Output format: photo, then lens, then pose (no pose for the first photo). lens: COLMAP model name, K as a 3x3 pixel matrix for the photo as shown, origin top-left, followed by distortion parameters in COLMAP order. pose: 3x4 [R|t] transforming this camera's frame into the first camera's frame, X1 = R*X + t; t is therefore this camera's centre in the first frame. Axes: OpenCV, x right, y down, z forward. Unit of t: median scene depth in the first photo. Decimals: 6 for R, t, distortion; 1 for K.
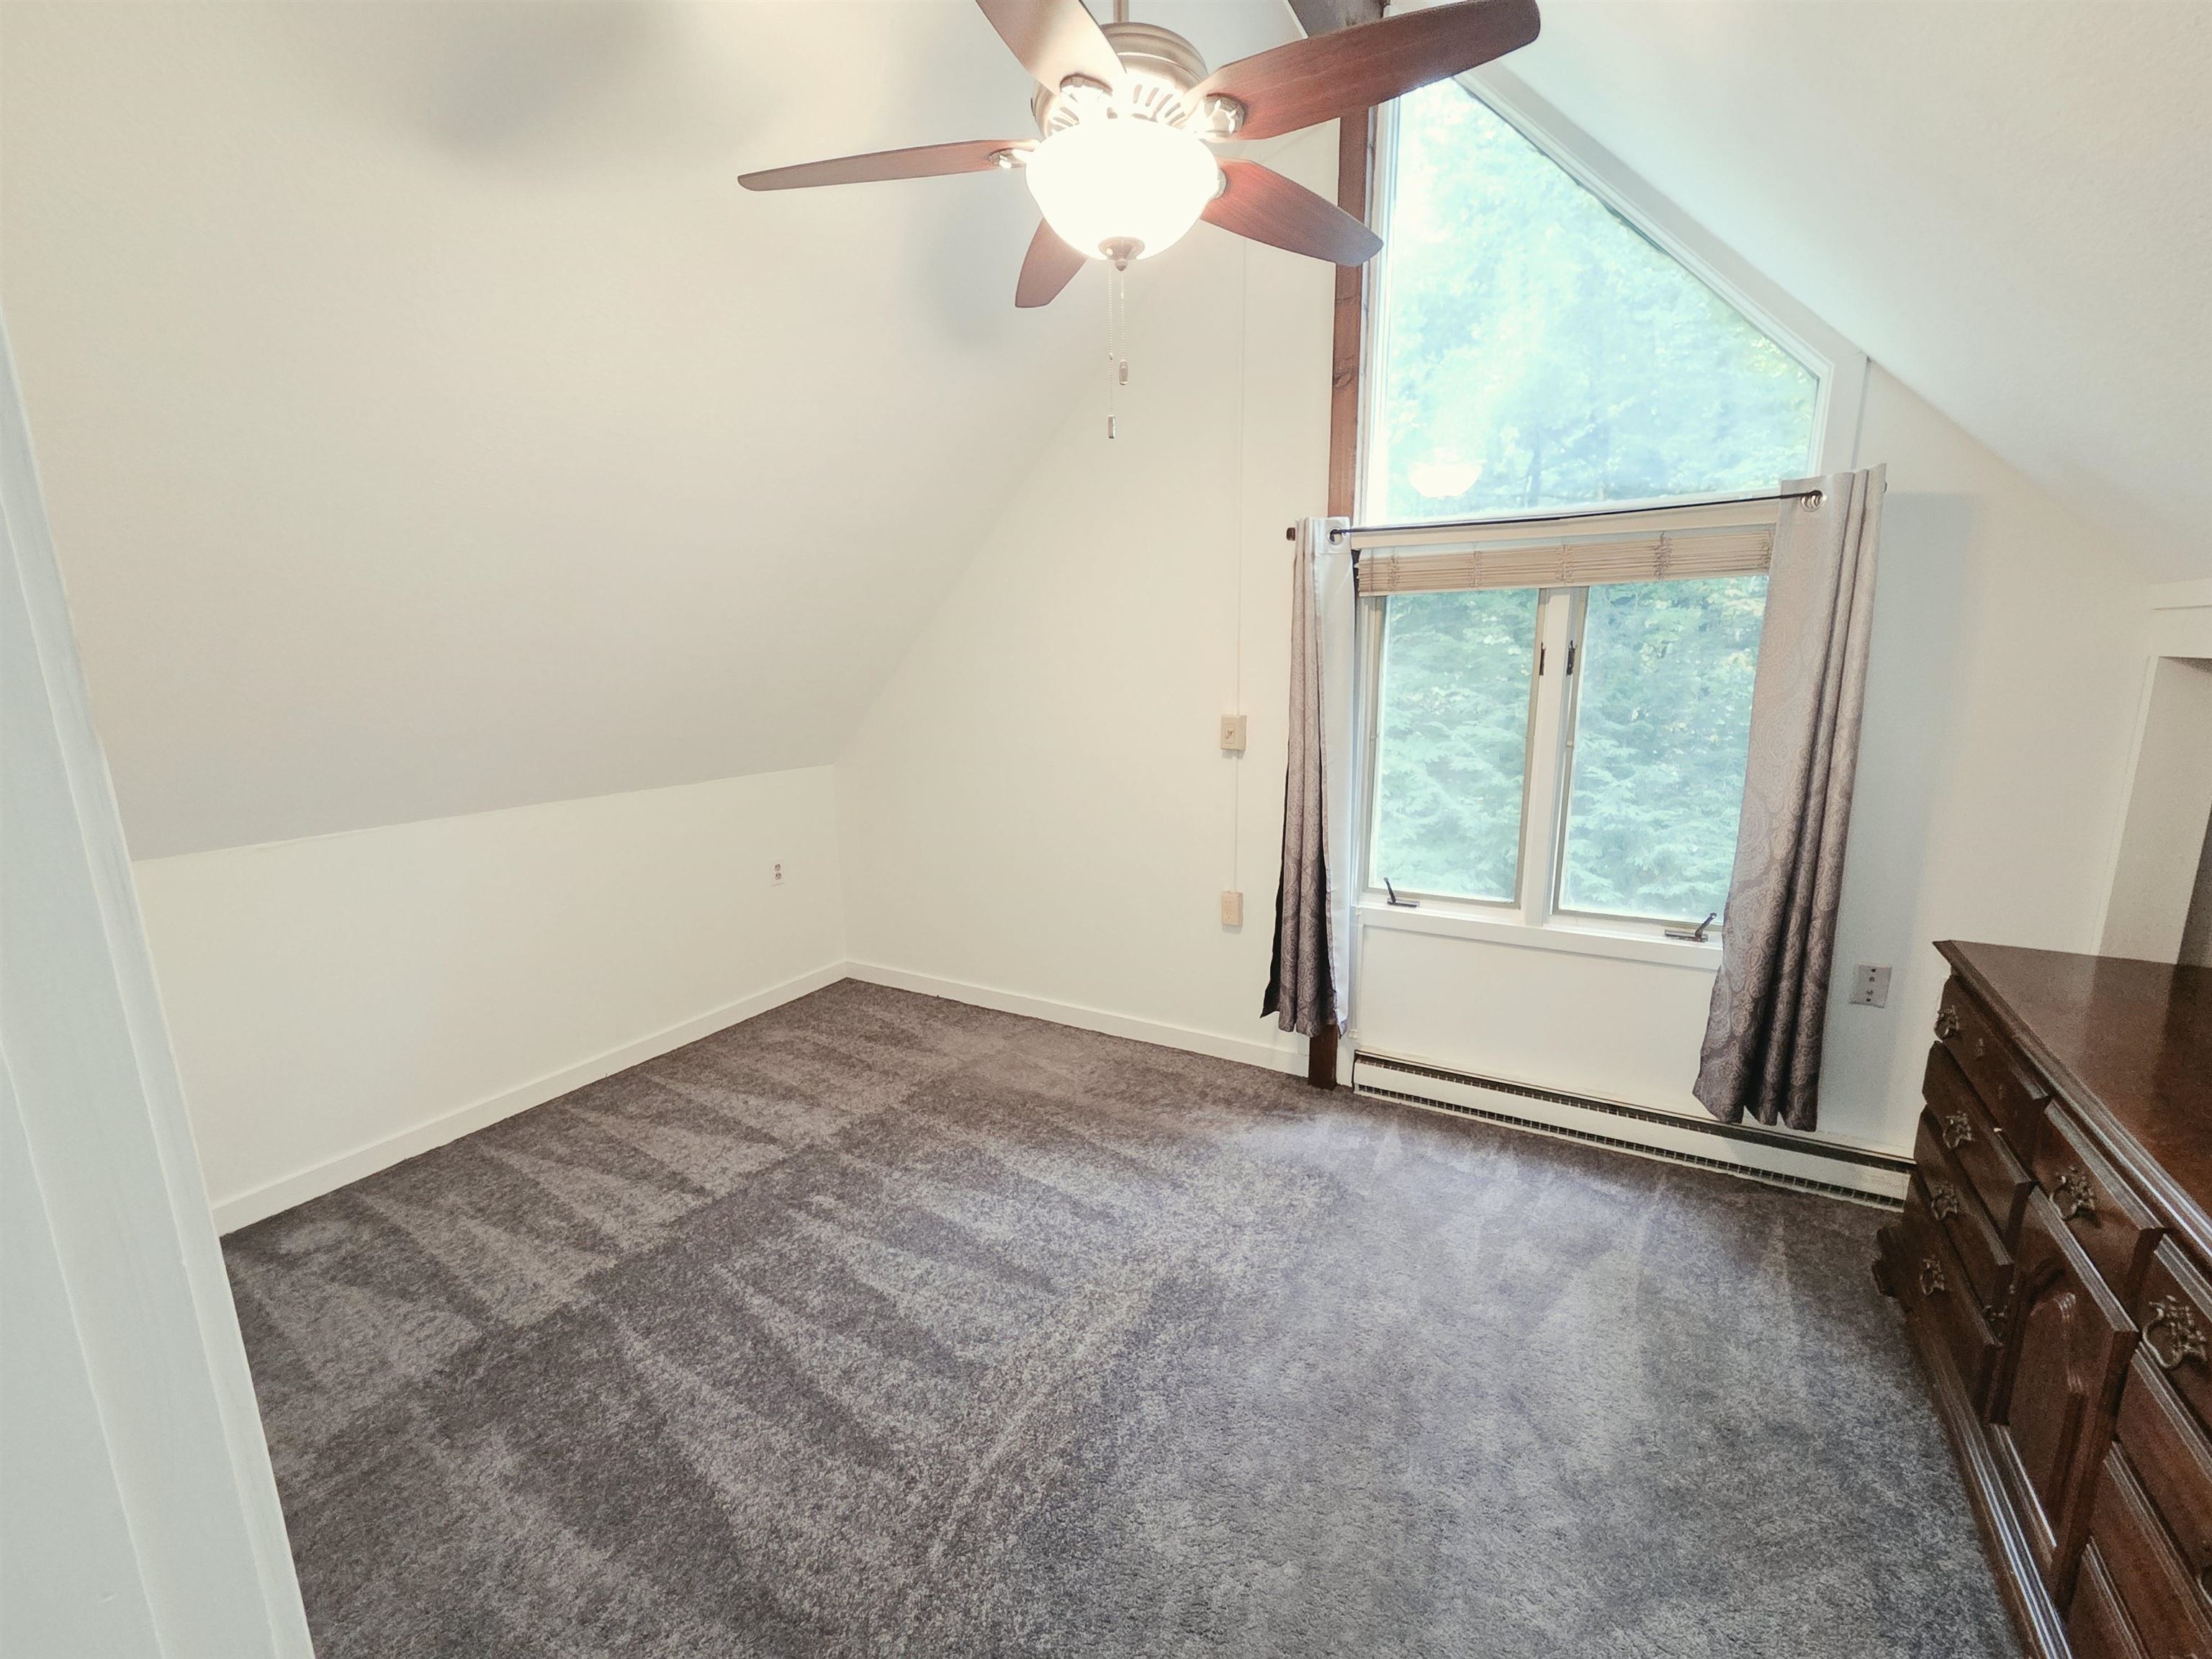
lens RADIAL K [[911.0, 0, 1107.2], [0, 911.0, 836.2], [0, 0, 1]] dist [0.007204, -0.000526]
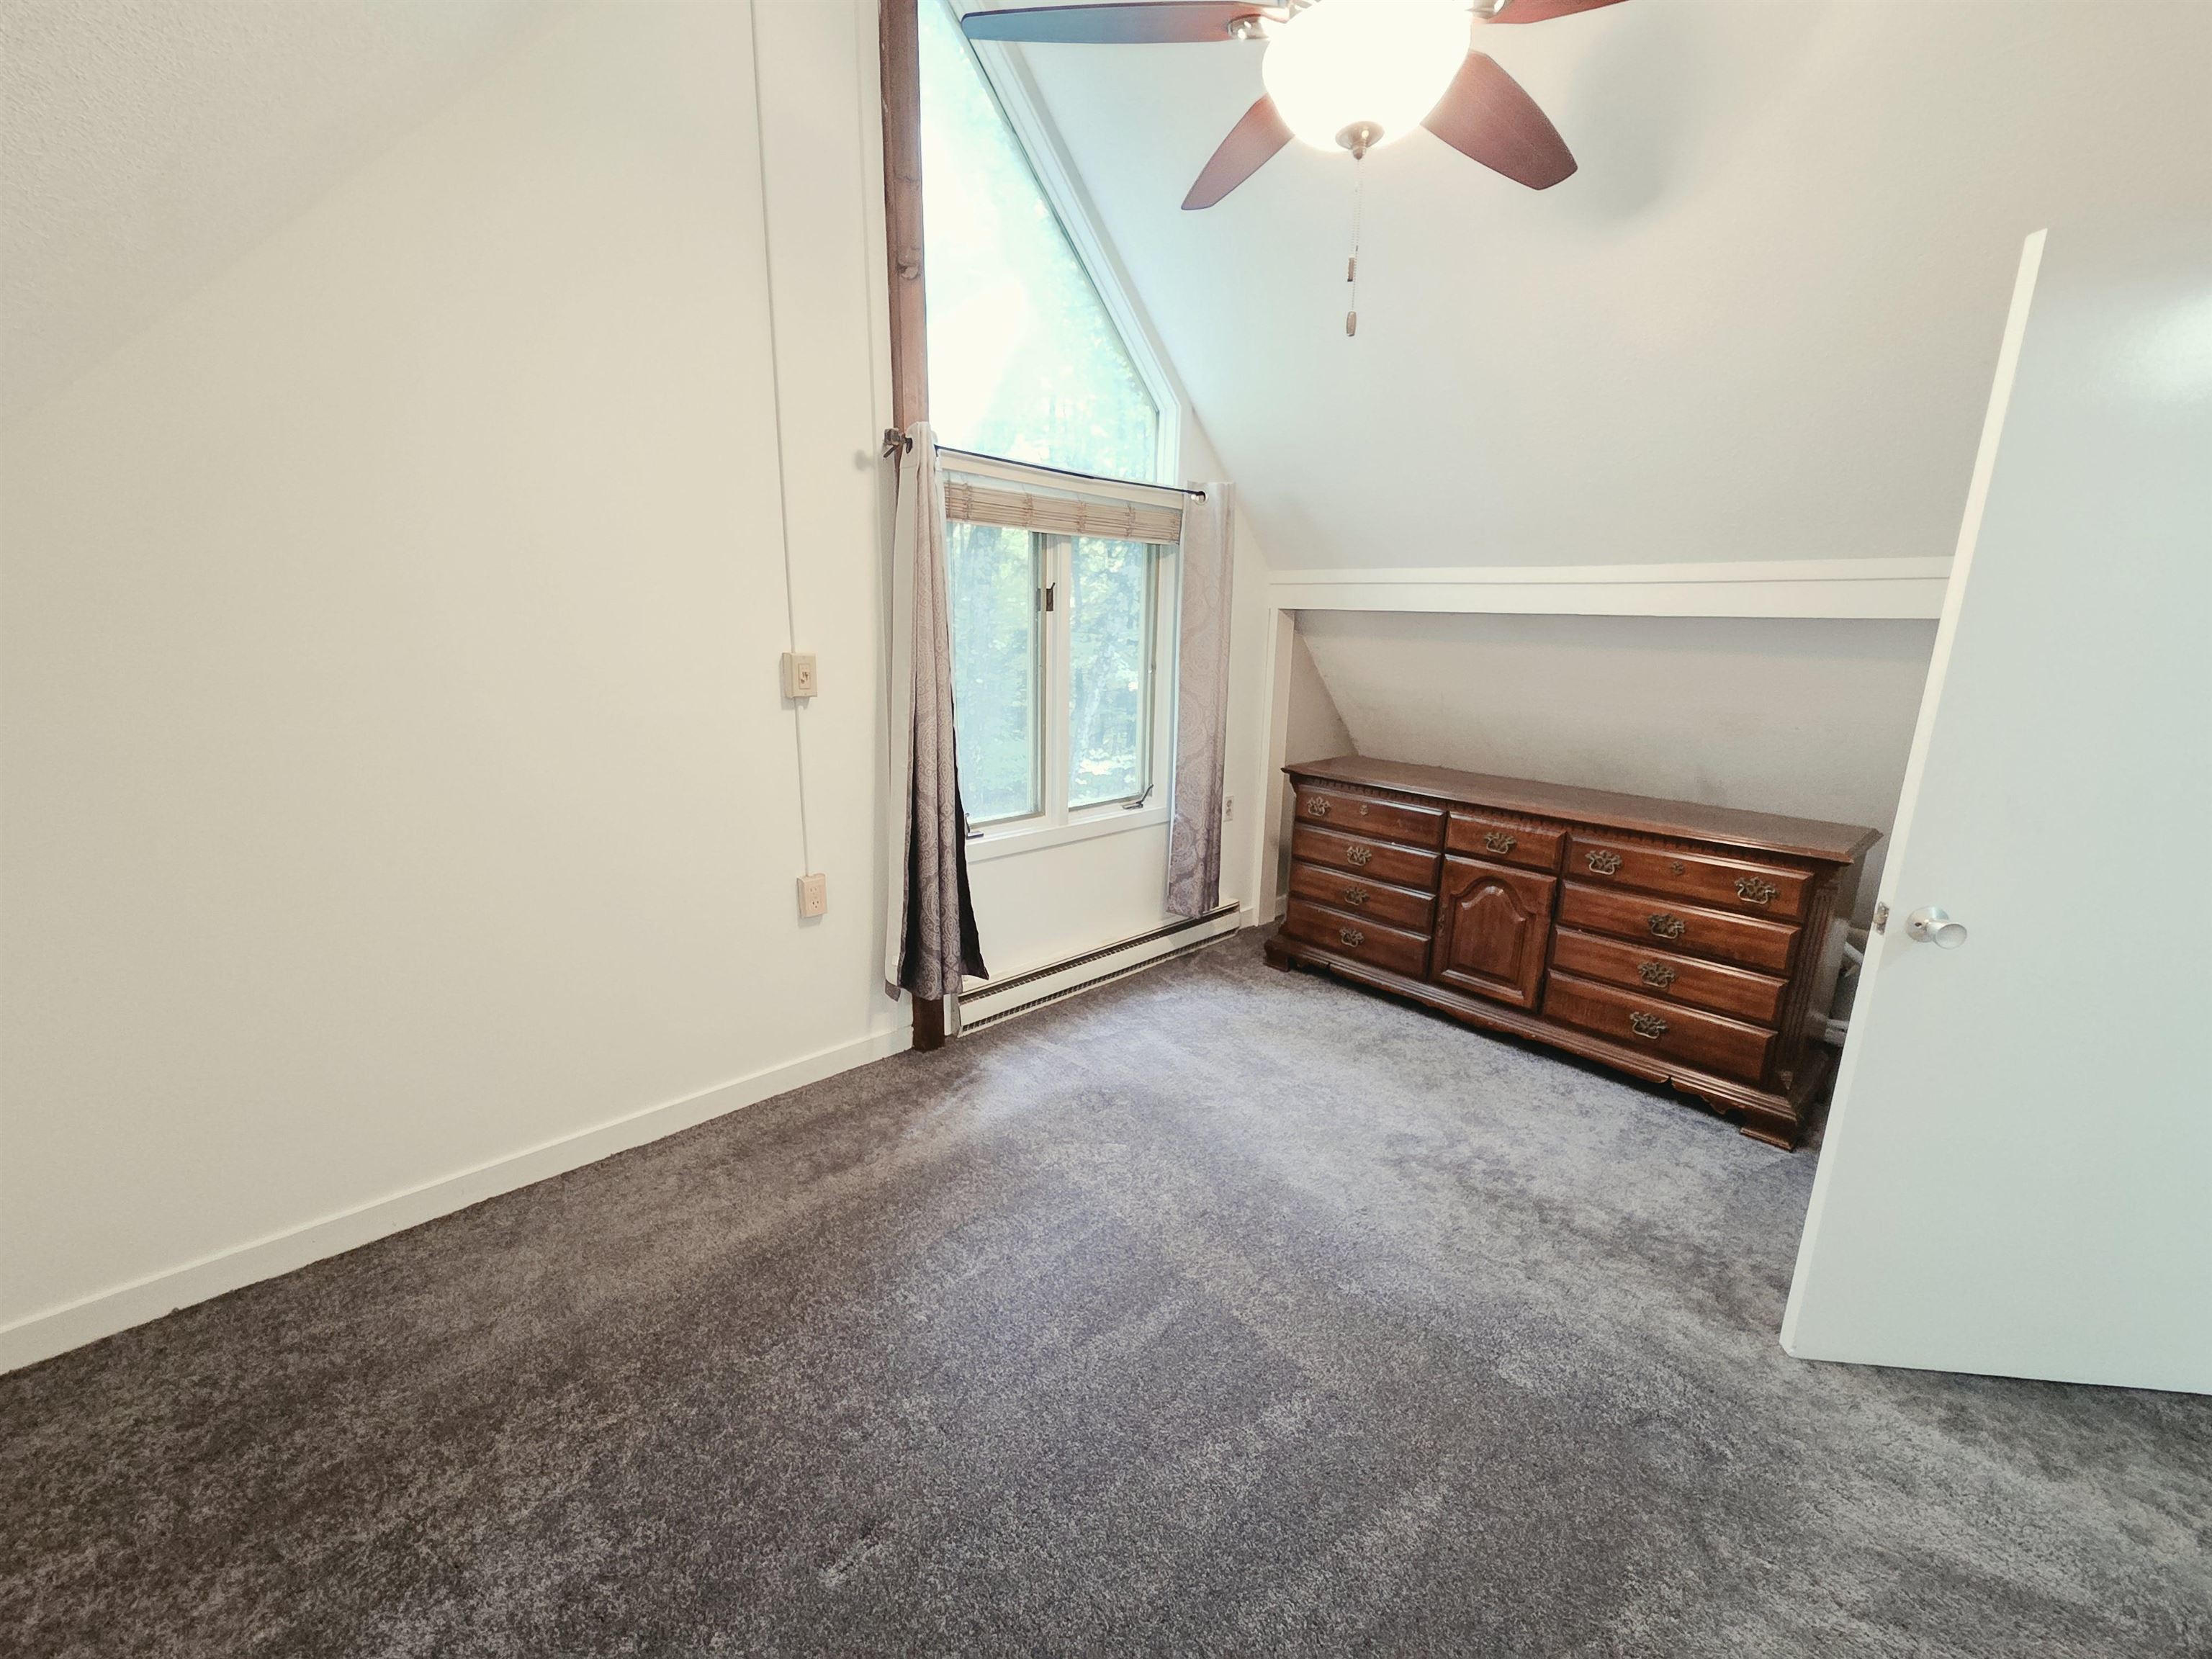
lens RADIAL K [[911.0, 0, 1104.0], [0, 911.0, 827.8], [0, 0, 1]] dist [0.007204, -0.000526]
pose [[0.267277, -0.192002, 0.944298, -0.632742], [0.159739, 0.975219, 0.153076, -0.069981], [-0.950288, 0.109927, 0.291323, 0.598615]]
